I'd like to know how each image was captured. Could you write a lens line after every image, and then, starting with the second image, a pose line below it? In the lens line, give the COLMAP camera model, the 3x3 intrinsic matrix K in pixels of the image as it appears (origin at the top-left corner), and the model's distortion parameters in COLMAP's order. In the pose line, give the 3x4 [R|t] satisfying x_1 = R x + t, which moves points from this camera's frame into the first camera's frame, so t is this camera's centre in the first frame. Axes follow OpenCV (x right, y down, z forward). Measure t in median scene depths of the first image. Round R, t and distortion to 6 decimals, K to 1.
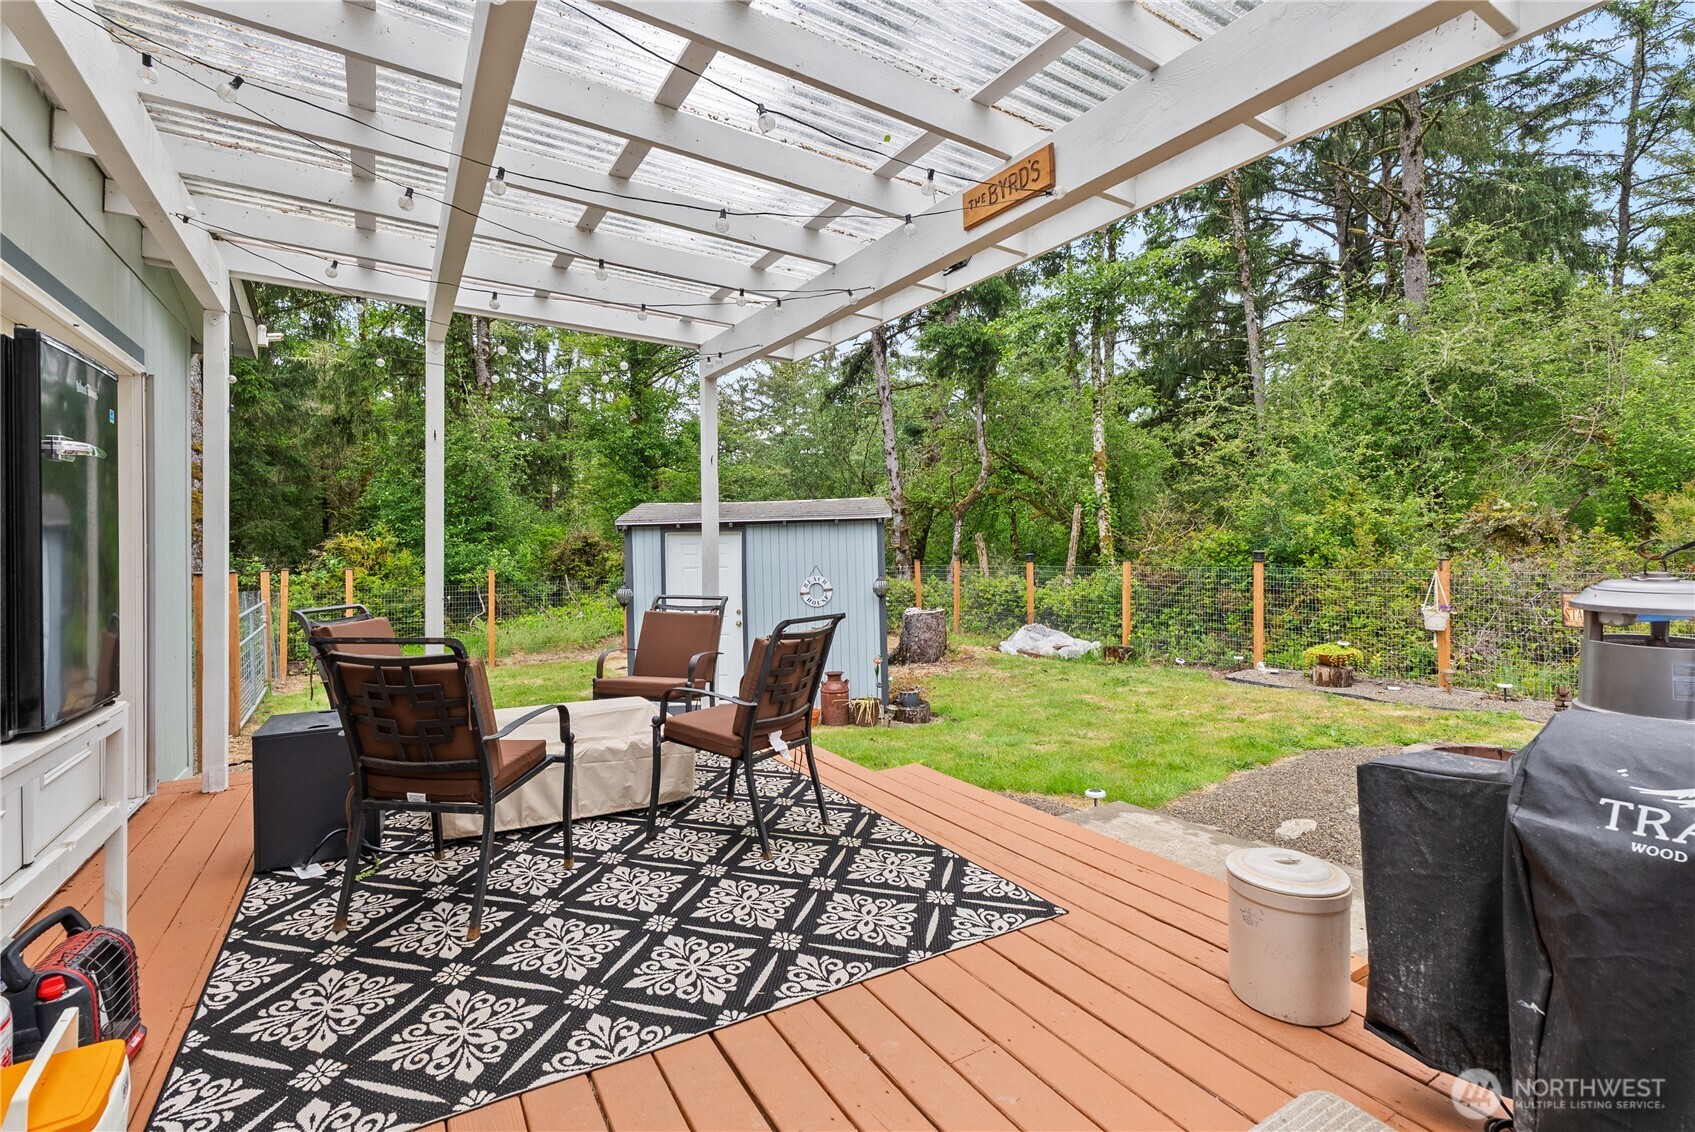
lens RADIAL K [[773.7, 0, 851.7], [0, 773.7, 546.9], [0, 0, 1]] dist [-0.000205, 0.000180]
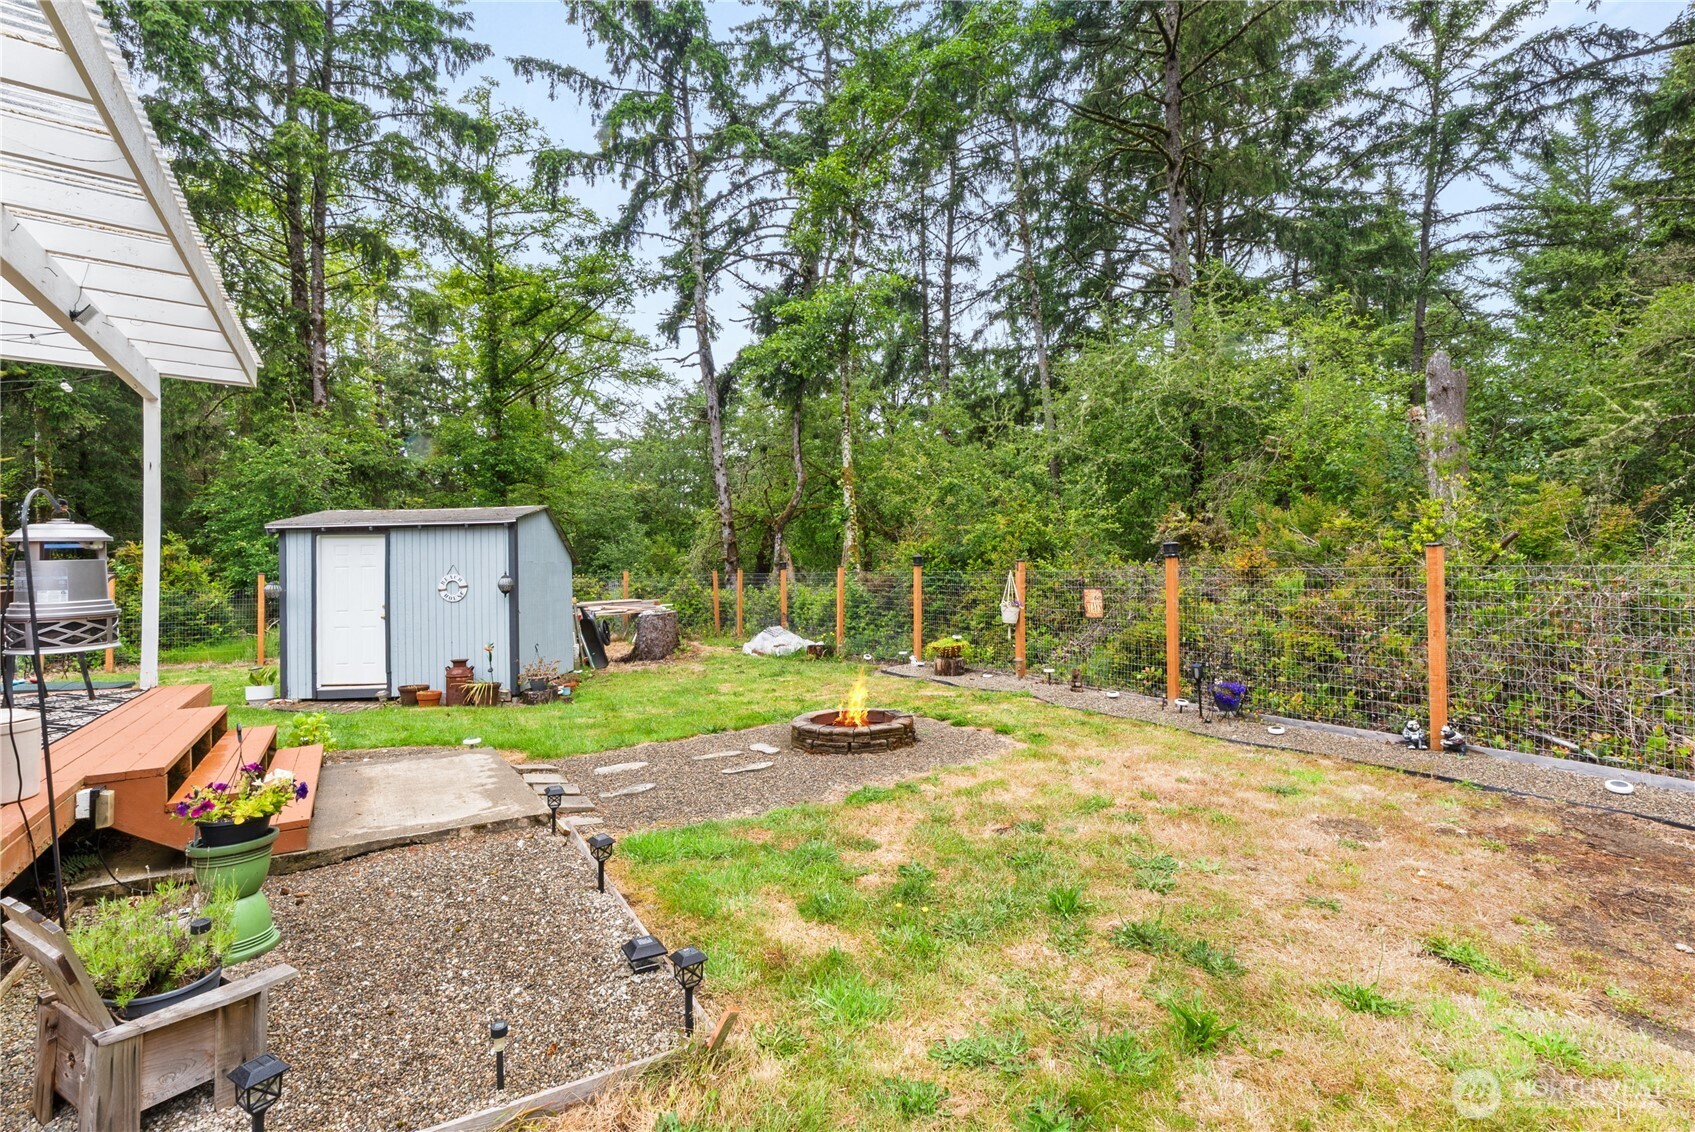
lens RADIAL K [[772.3, 0, 847.5], [0, 772.3, 559.9], [0, 0, 1]] dist [-0.002441, 0.000105]
pose [[0.999772, 0.001435, 0.021299, 0.221881], [-0.001286, 0.999975, -0.006981, 0.010230], [-0.021309, 0.006952, 0.999749, -0.058382]]
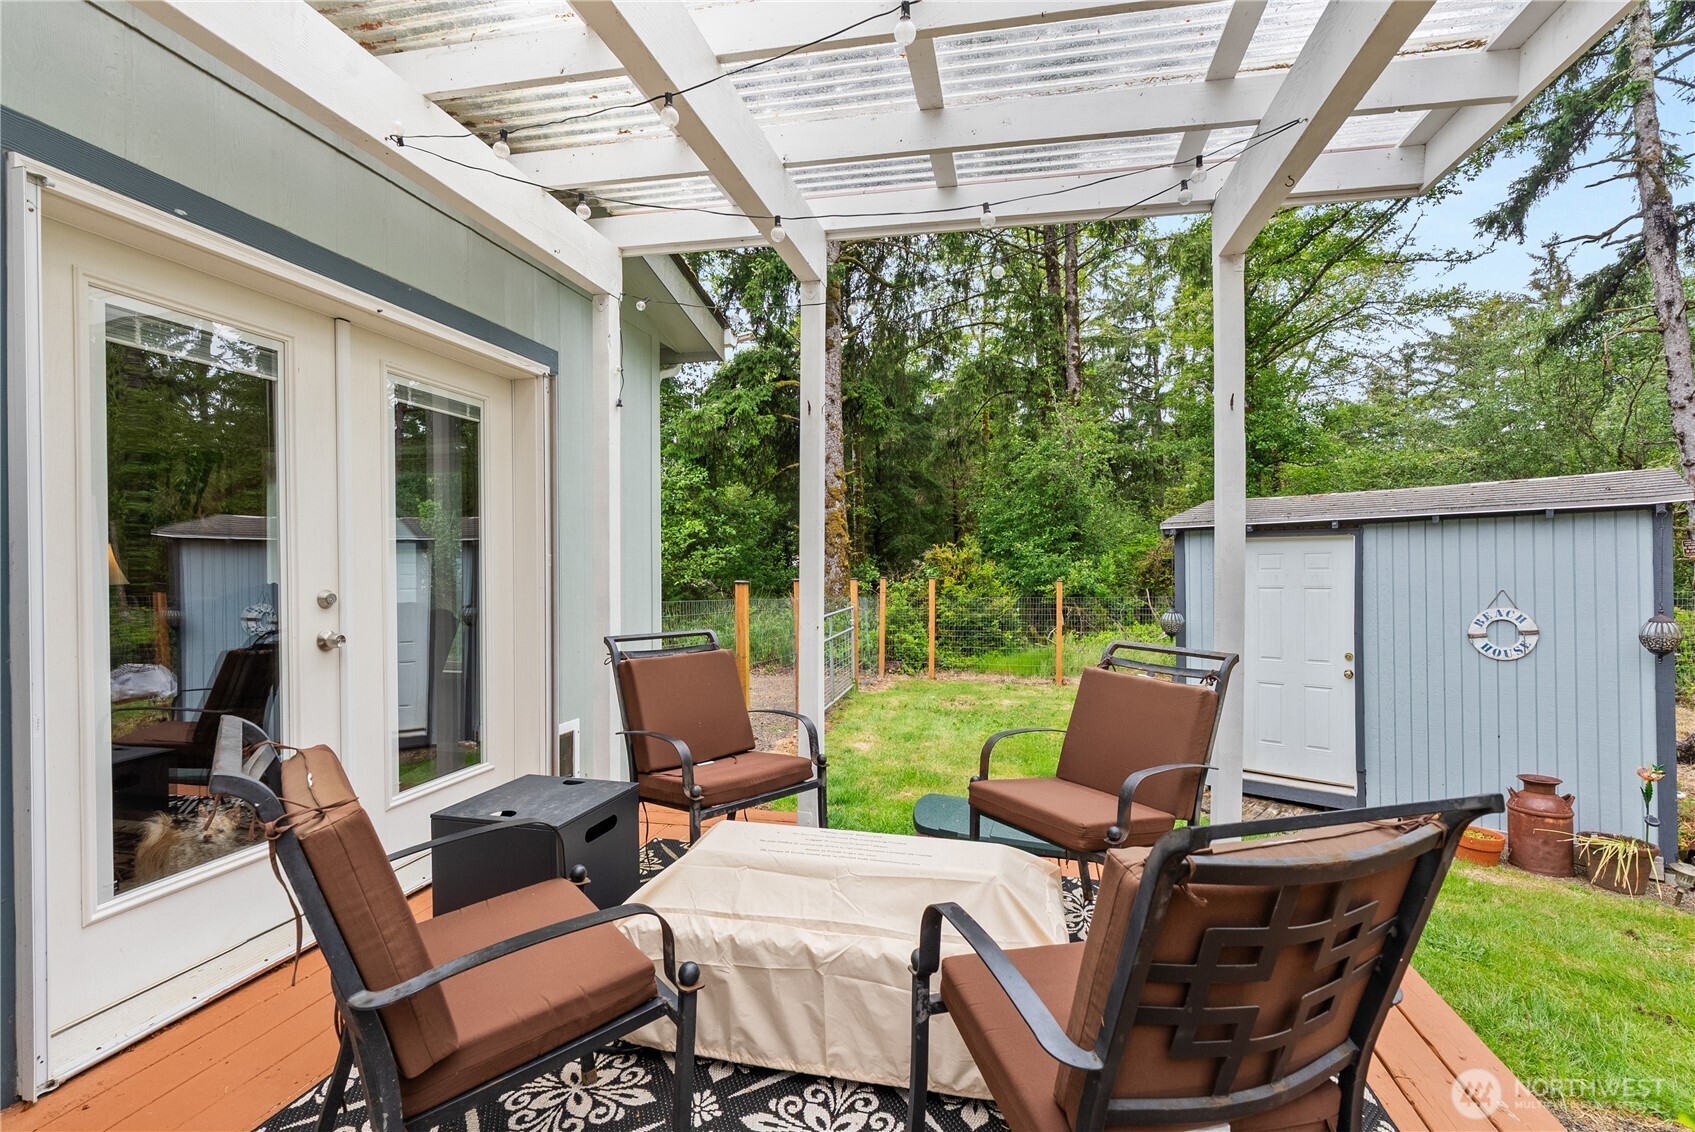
lens RADIAL K [[776.3, 0, 851.7], [0, 776.3, 571.8], [0, 0, 1]] dist [0.000279, 0.001195]
pose [[0.722052, 0.014380, -0.691689, 0.002370], [-0.001764, 0.999819, 0.018944, -0.000163], [0.691836, -0.012459, 0.721947, 0.101111]]
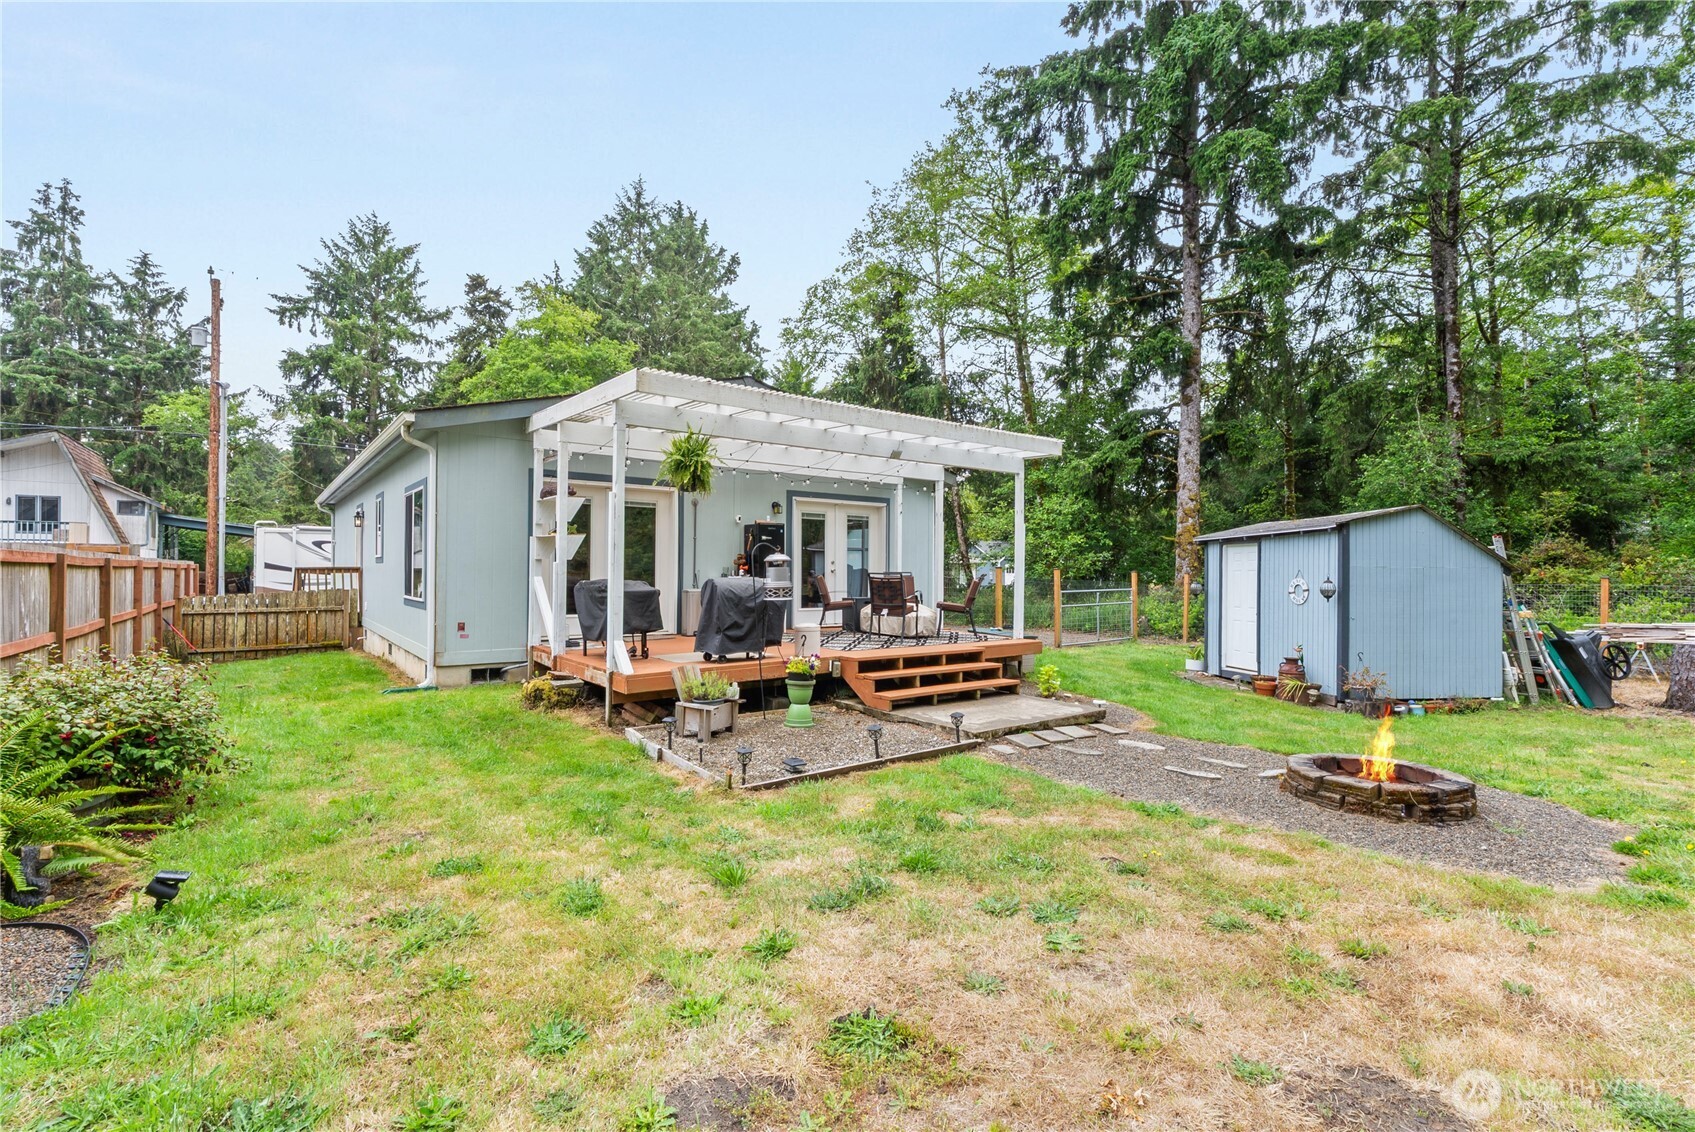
lens RADIAL K [[770.6, 0, 828.6], [0, 770.6, 570.8], [0, 0, 1]] dist [-0.016812, -0.000066]
pose [[0.099829, 0.008955, -0.994964, 0.468176], [-0.002834, 0.999958, 0.008716, 0.007685], [0.995001, 0.001949, 0.099850, 0.068317]]
